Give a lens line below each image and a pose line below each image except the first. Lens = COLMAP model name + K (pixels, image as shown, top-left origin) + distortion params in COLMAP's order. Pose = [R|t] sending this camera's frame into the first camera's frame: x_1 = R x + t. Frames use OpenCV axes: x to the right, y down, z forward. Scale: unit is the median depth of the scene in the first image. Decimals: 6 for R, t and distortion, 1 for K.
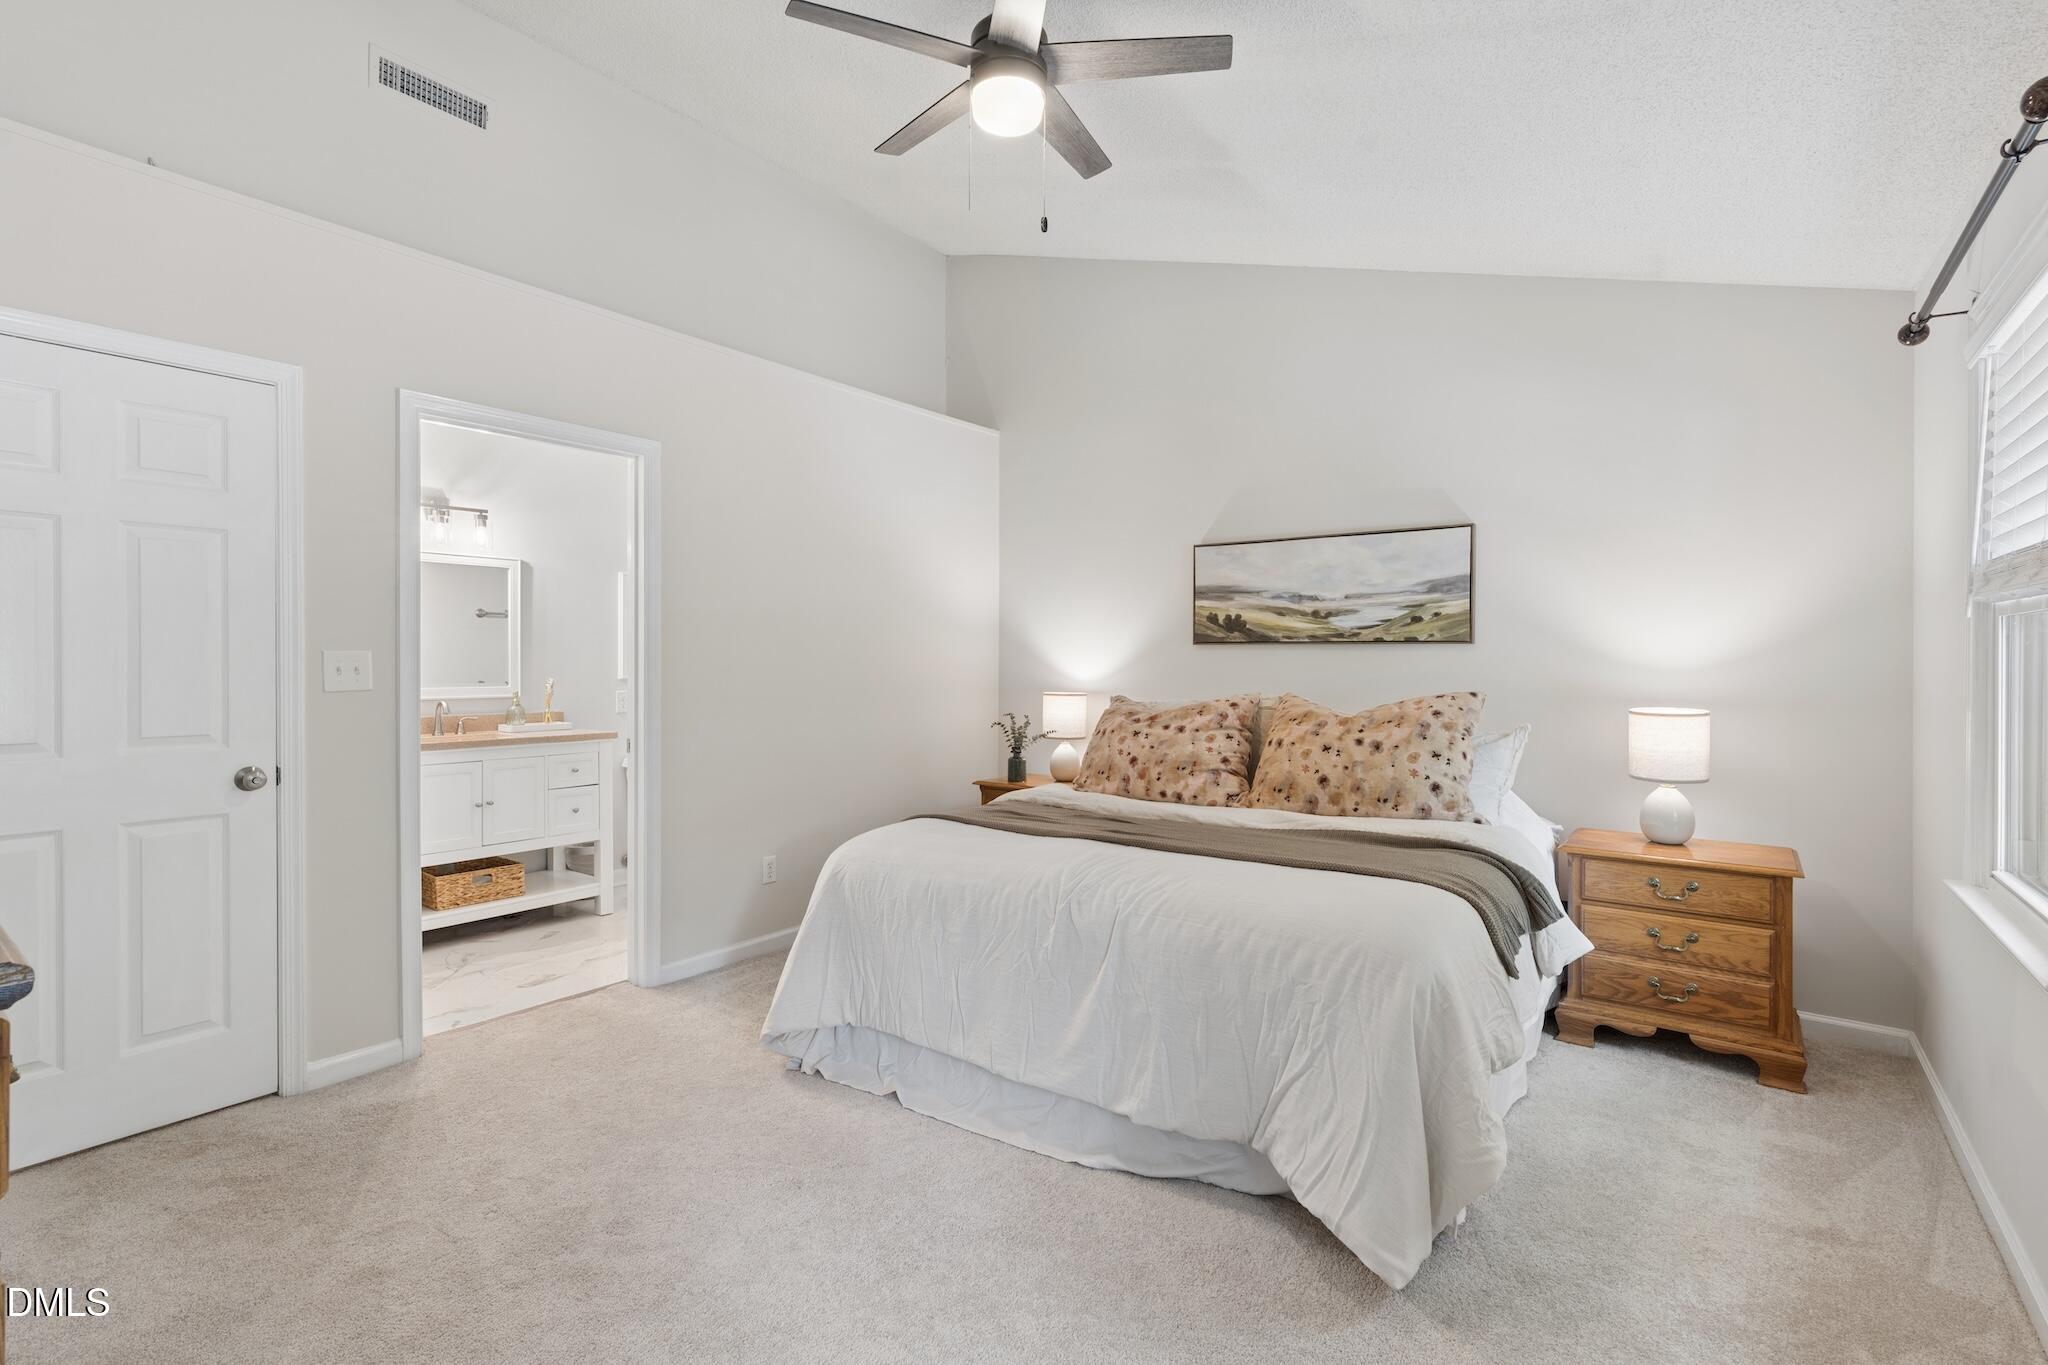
lens RADIAL K [[926.1, 0, 1019.8], [0, 926.1, 674.2], [0, 0, 1]] dist [-0.004049, -0.000140]
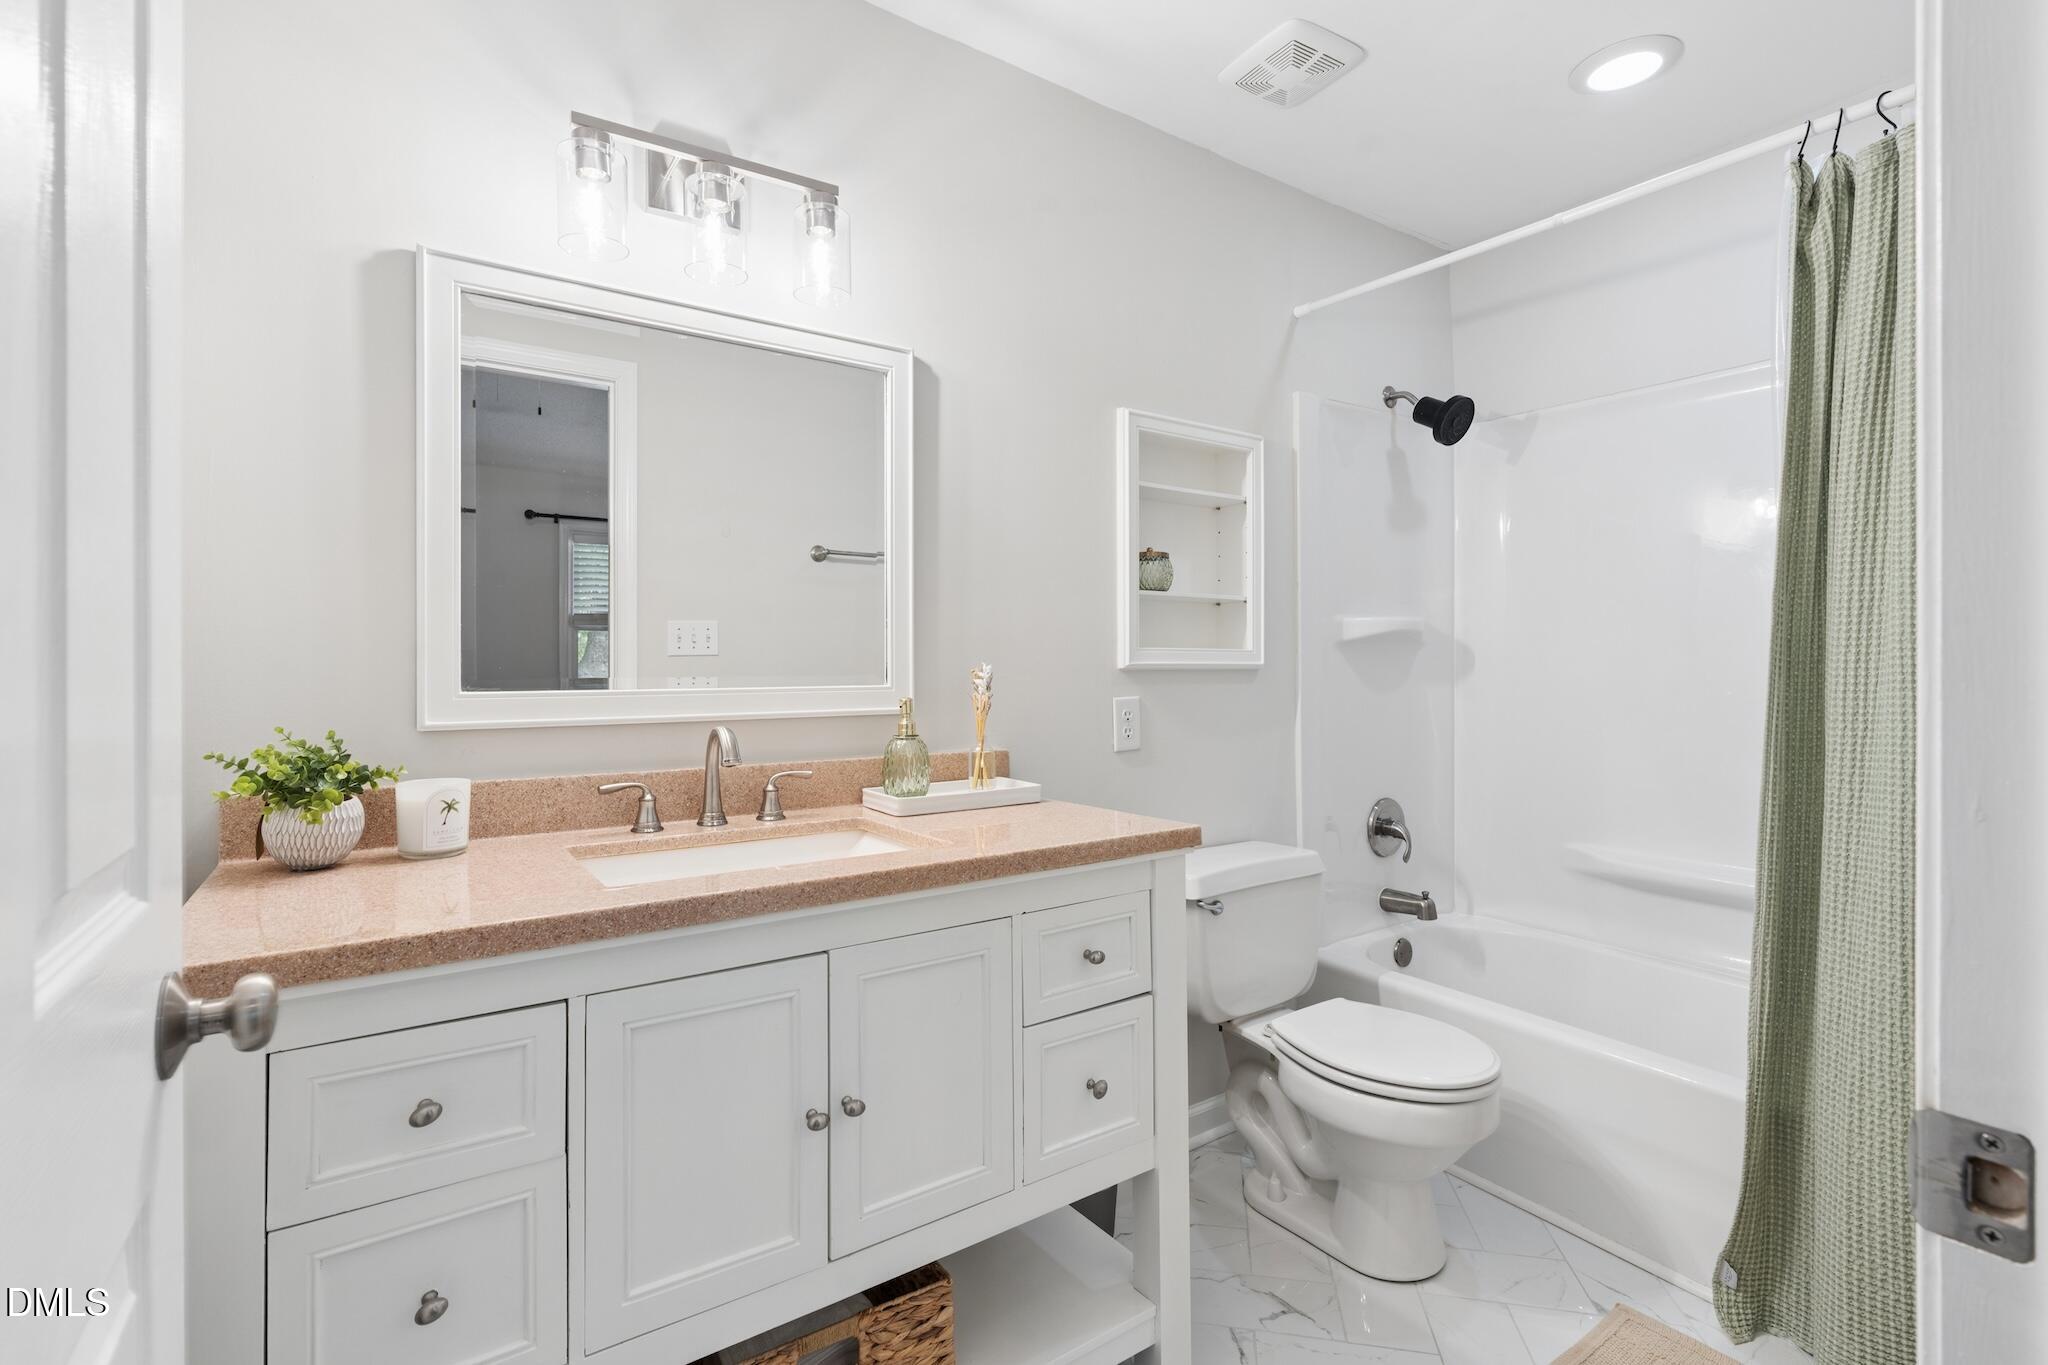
lens RADIAL K [[926.1, 0, 1019.5], [0, 926.1, 677.2], [0, 0, 1]] dist [-0.004049, -0.000140]
pose [[0.951418, -0.000886, -0.307901, -0.386409], [0.000809, 1.000000, -0.000379, 0.010604], [0.307901, 0.000112, 0.951418, 0.660681]]
